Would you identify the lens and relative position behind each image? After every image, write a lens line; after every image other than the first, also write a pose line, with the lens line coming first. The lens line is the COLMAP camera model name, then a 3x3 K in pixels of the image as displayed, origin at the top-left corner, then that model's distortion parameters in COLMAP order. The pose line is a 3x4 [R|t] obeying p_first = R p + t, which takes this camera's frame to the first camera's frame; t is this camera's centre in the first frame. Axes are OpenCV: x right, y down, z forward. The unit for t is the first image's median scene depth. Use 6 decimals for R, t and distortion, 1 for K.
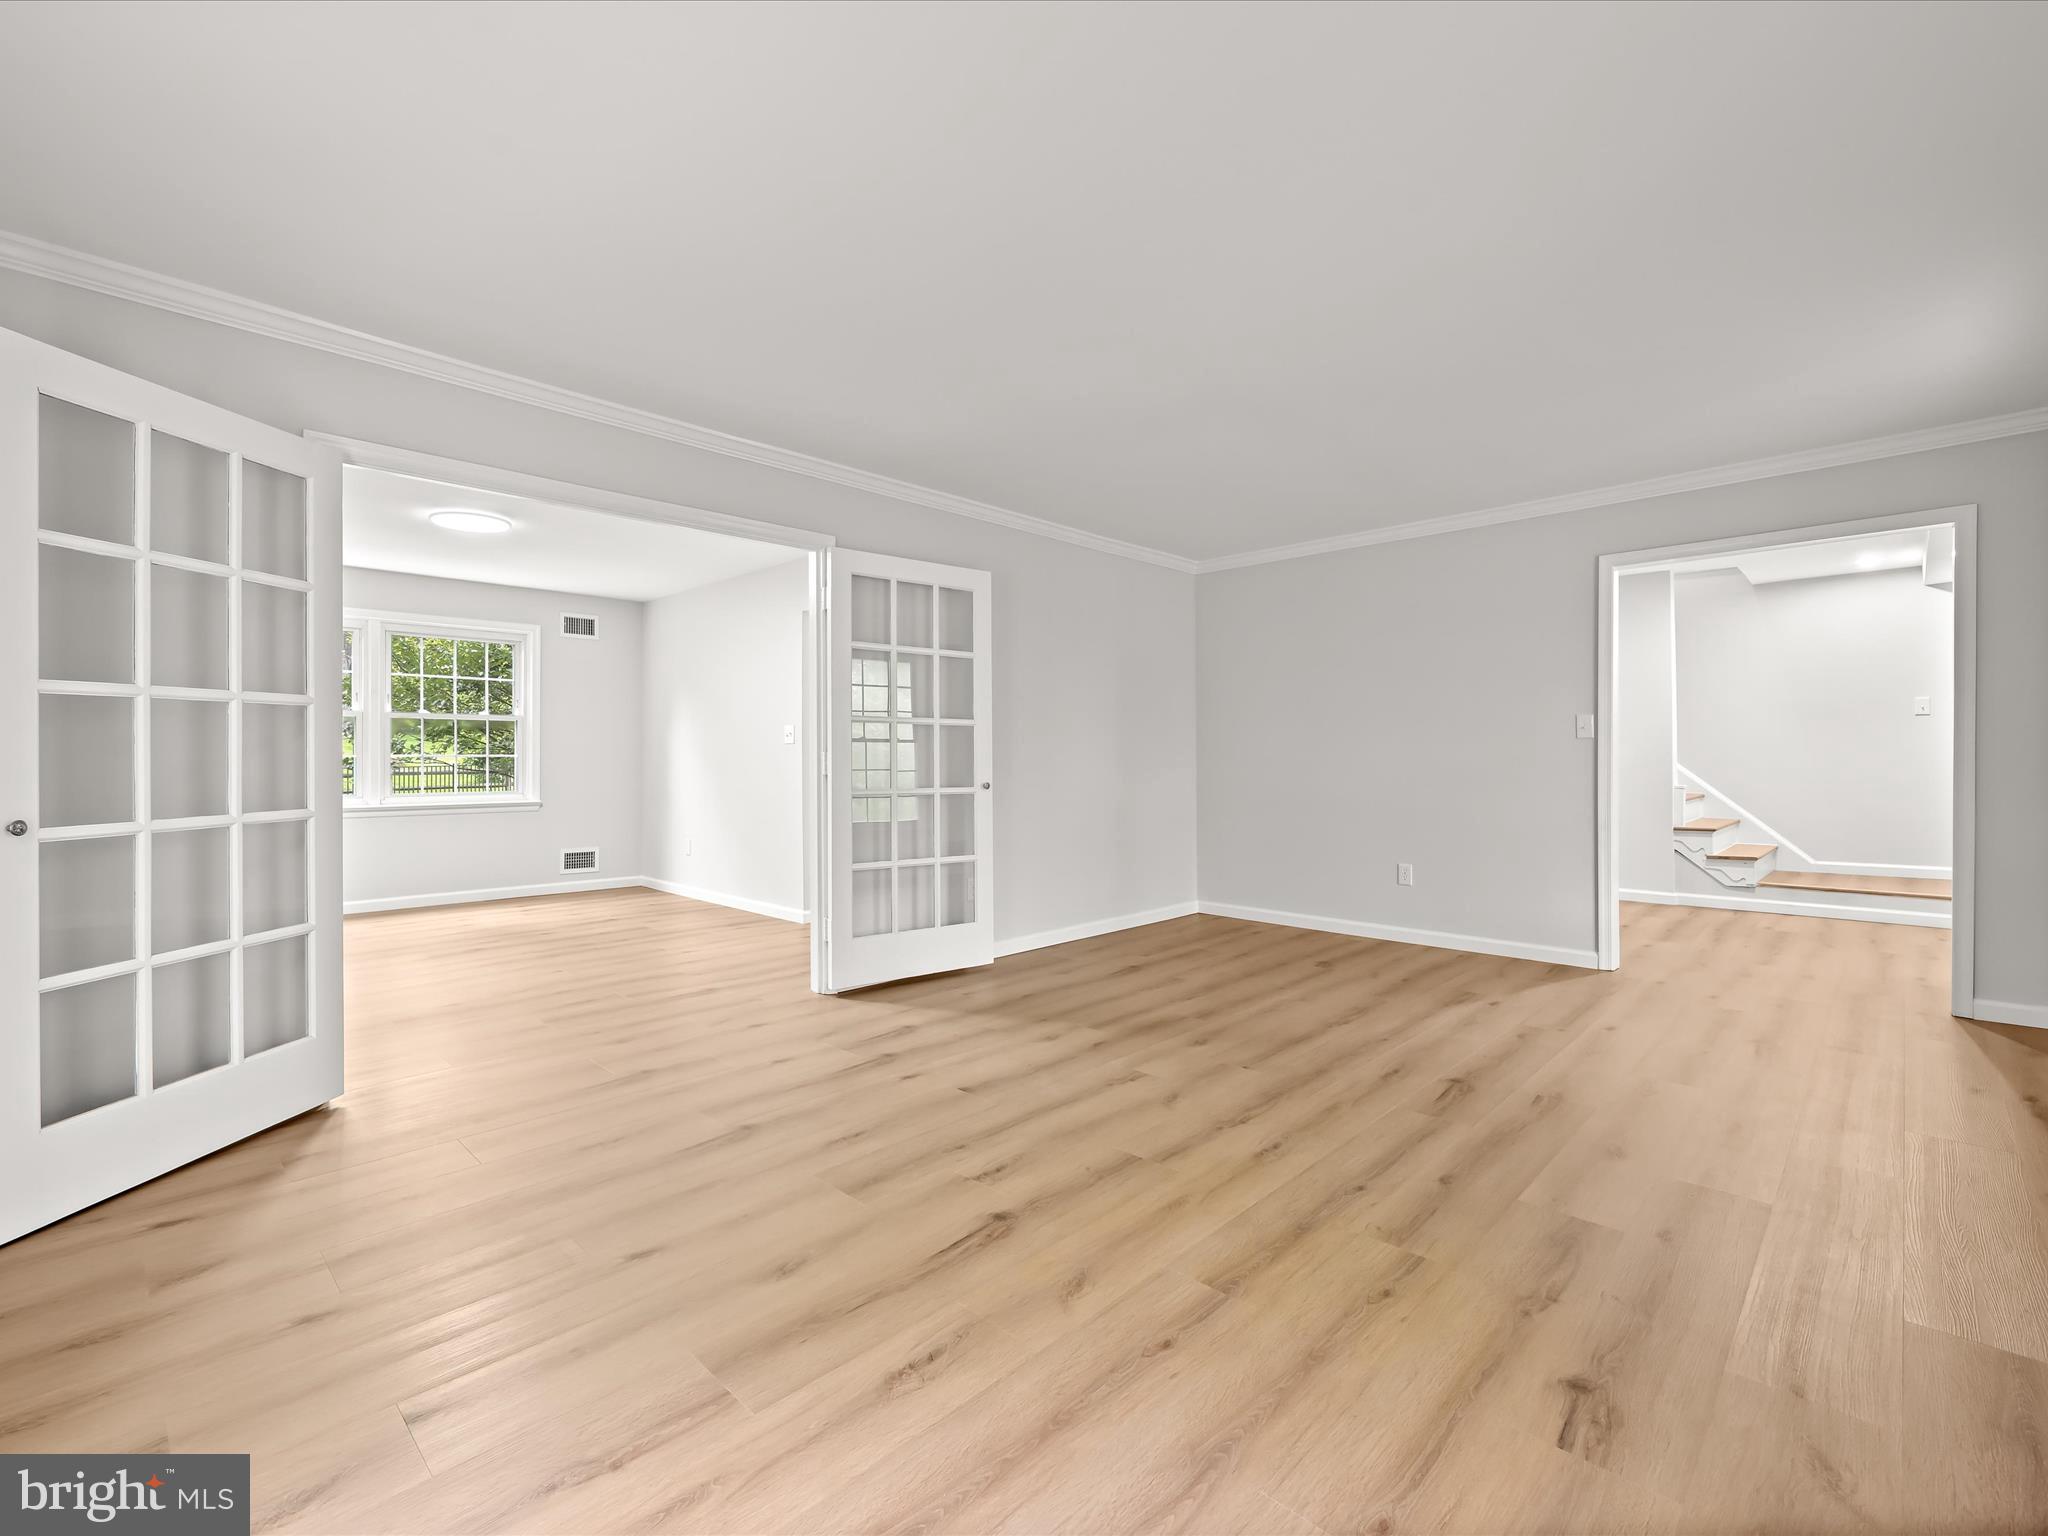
lens RADIAL K [[910.3, 0, 1031.2], [0, 910.3, 763.0], [0, 0, 1]] dist [-0.010461, -0.000525]
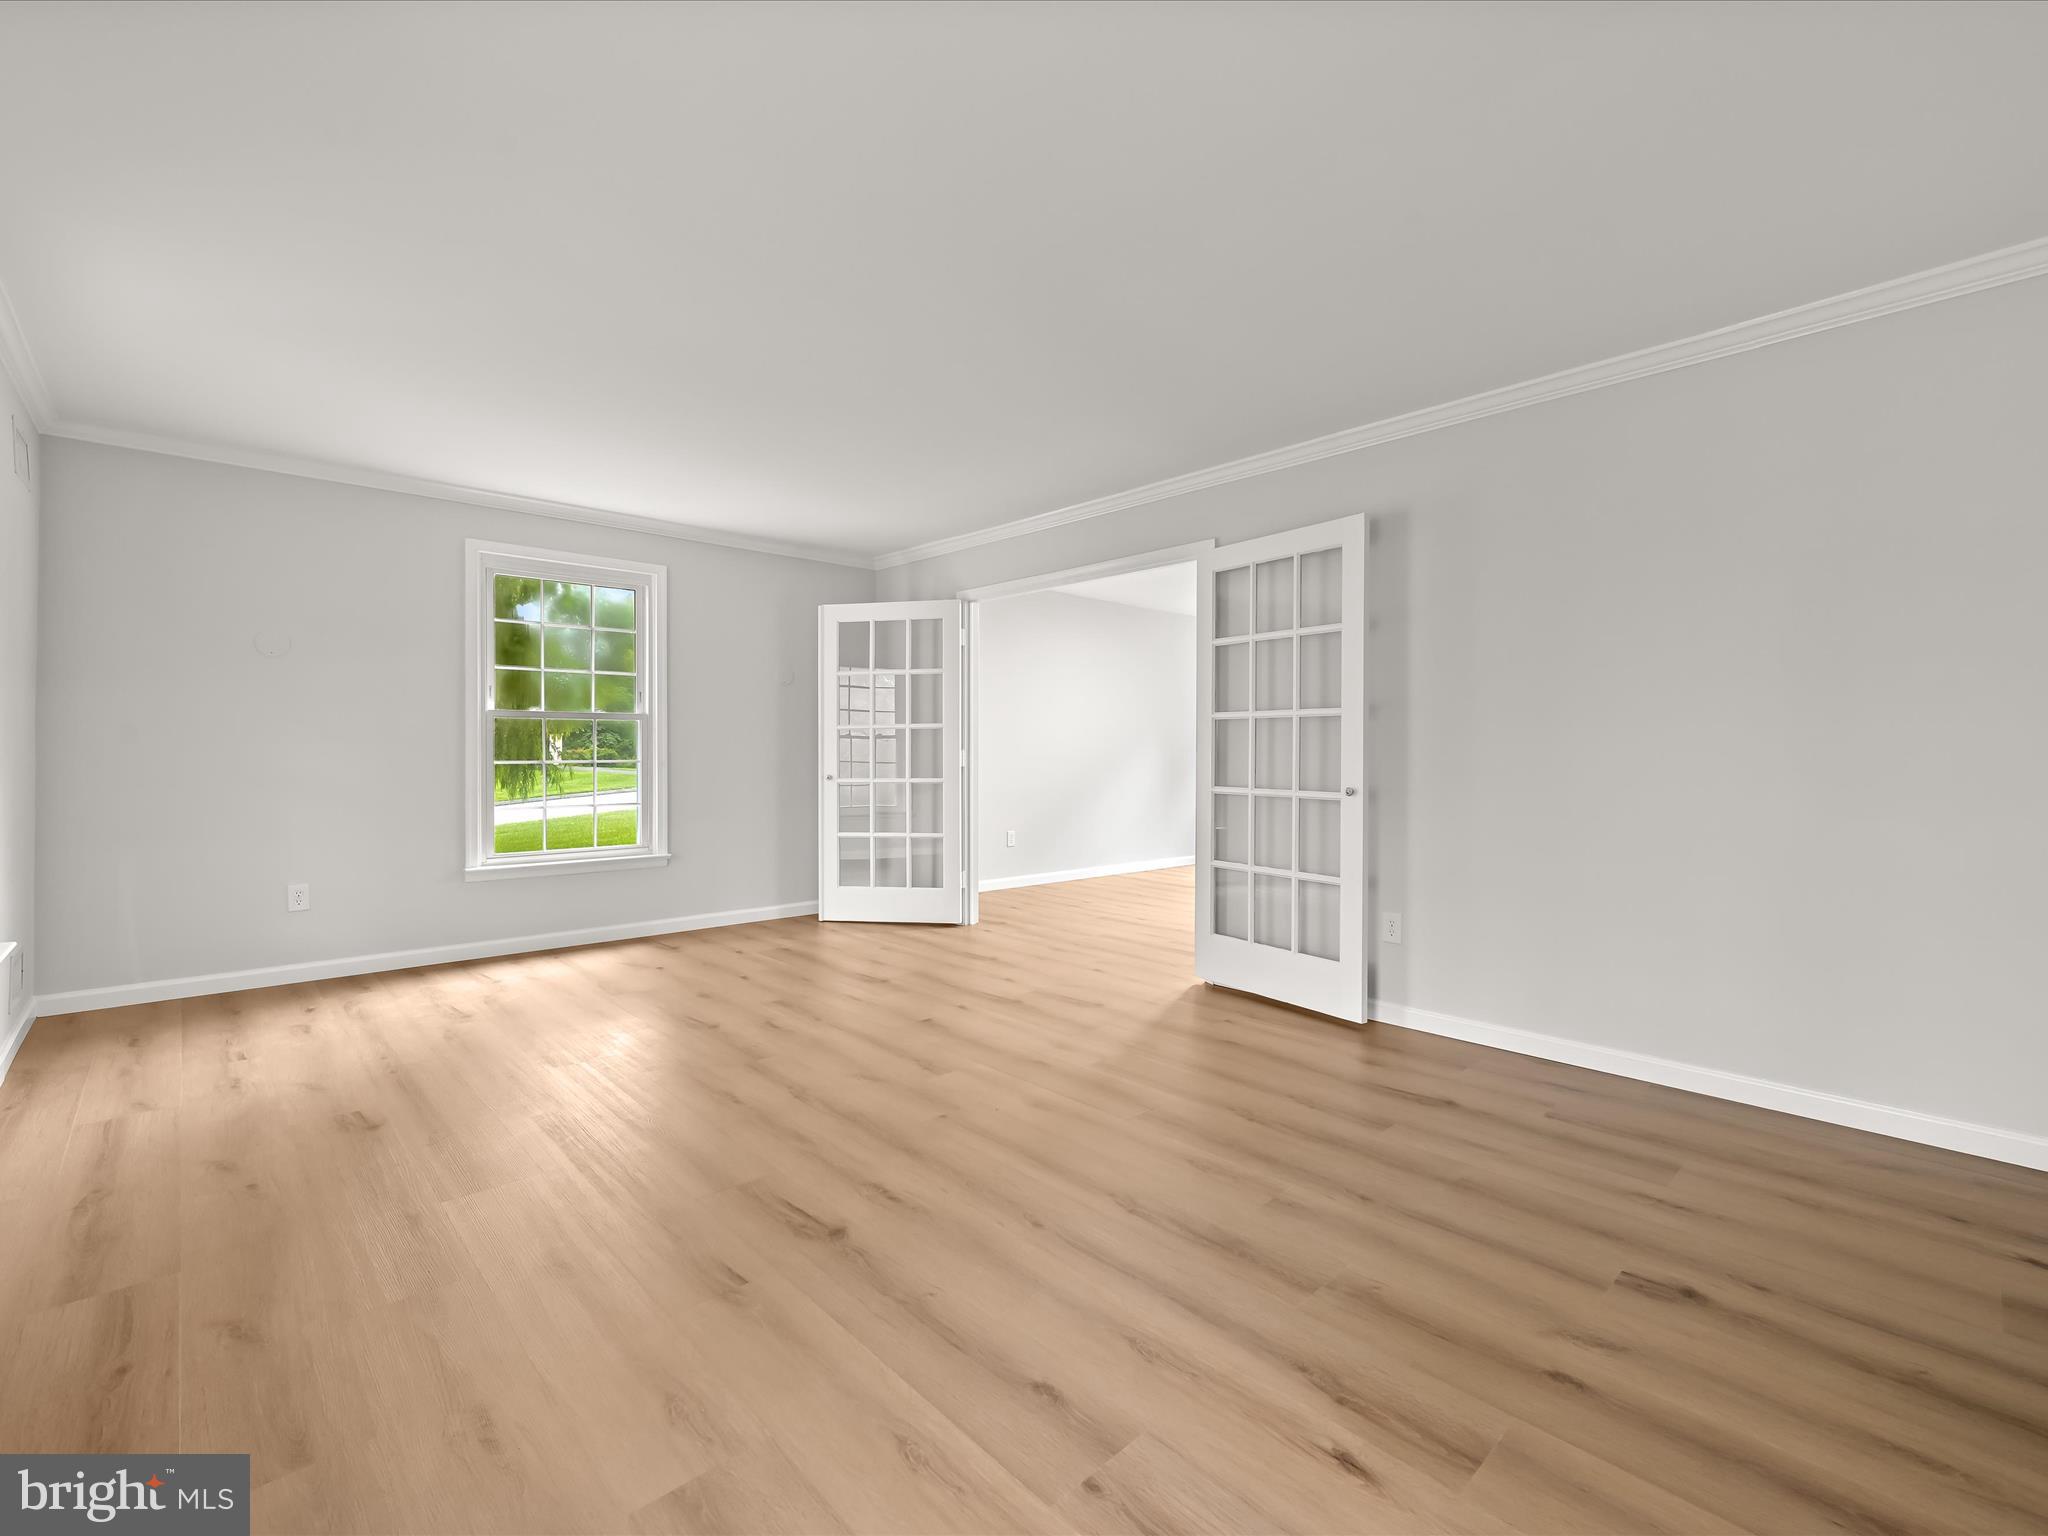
lens RADIAL K [[905.3, 0, 1026.5], [0, 905.3, 764.3], [0, 0, 1]] dist [-0.000442, 0.000216]
pose [[-0.051411, 0.014054, -0.998579, 1.004947], [-0.007834, 0.999865, 0.014475, -0.009946], [0.998647, 0.008567, -0.051294, 1.040341]]
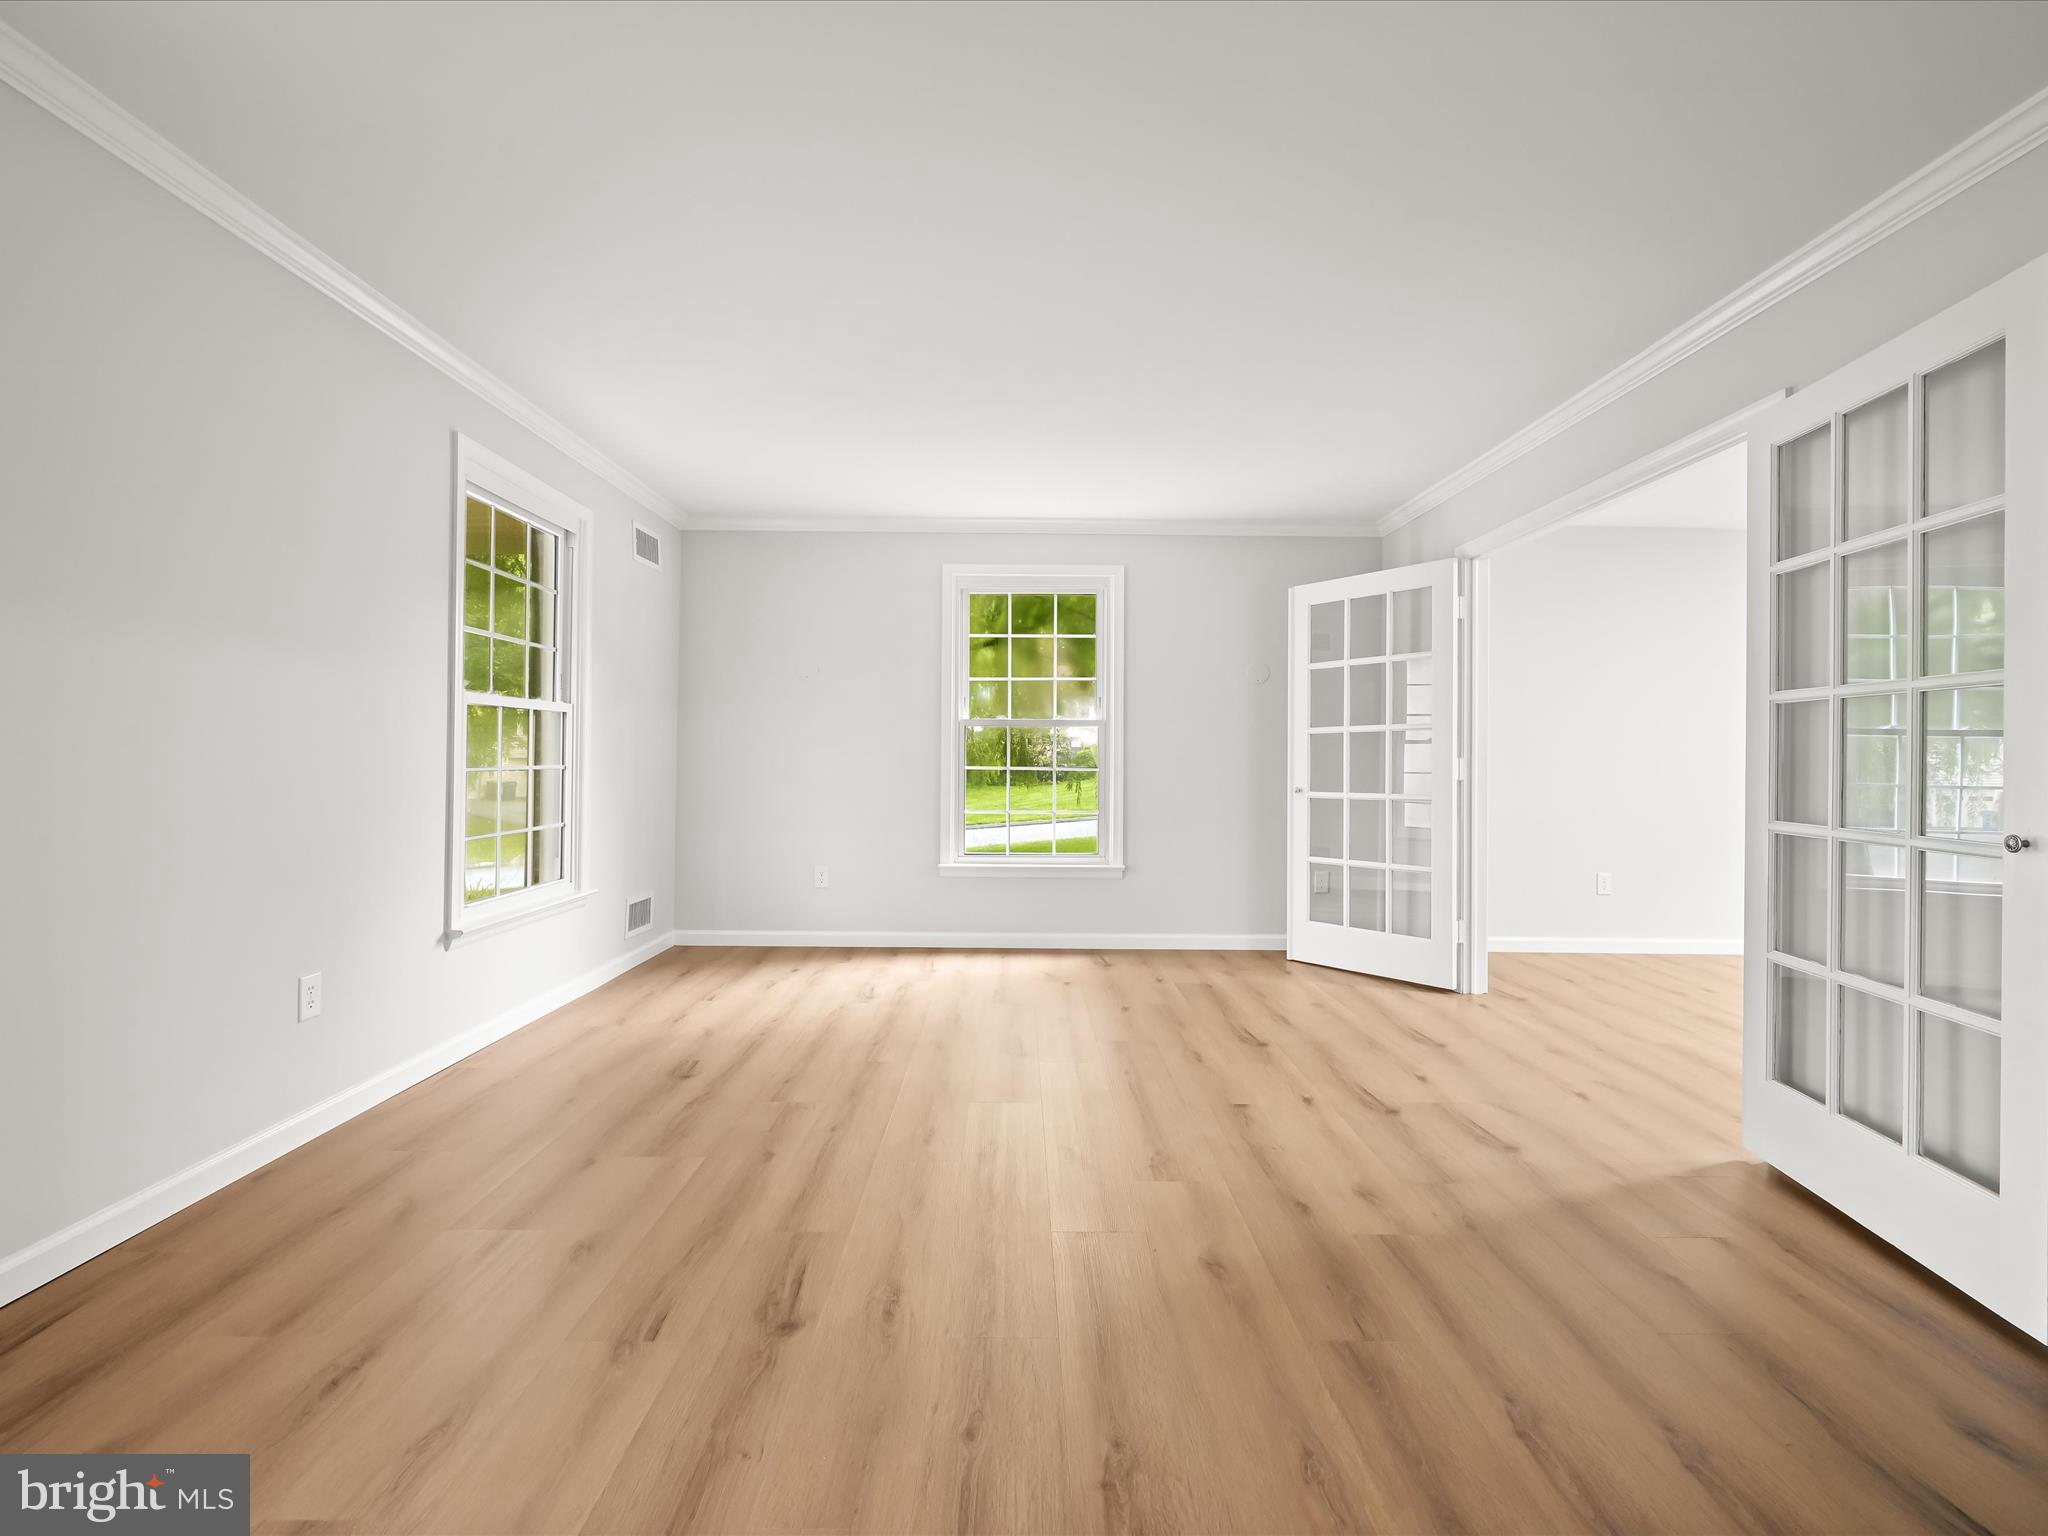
lens RADIAL K [[952.4, 0, 1026.7], [0, 952.4, 758.4], [0, 0, 1]] dist [-0.001596, 0.000199]
pose [[-0.713374, -0.005552, -0.700761, 0.692714], [-0.011294, 0.999930, 0.003574, -0.008343], [0.700692, 0.010464, -0.713387, 1.352510]]
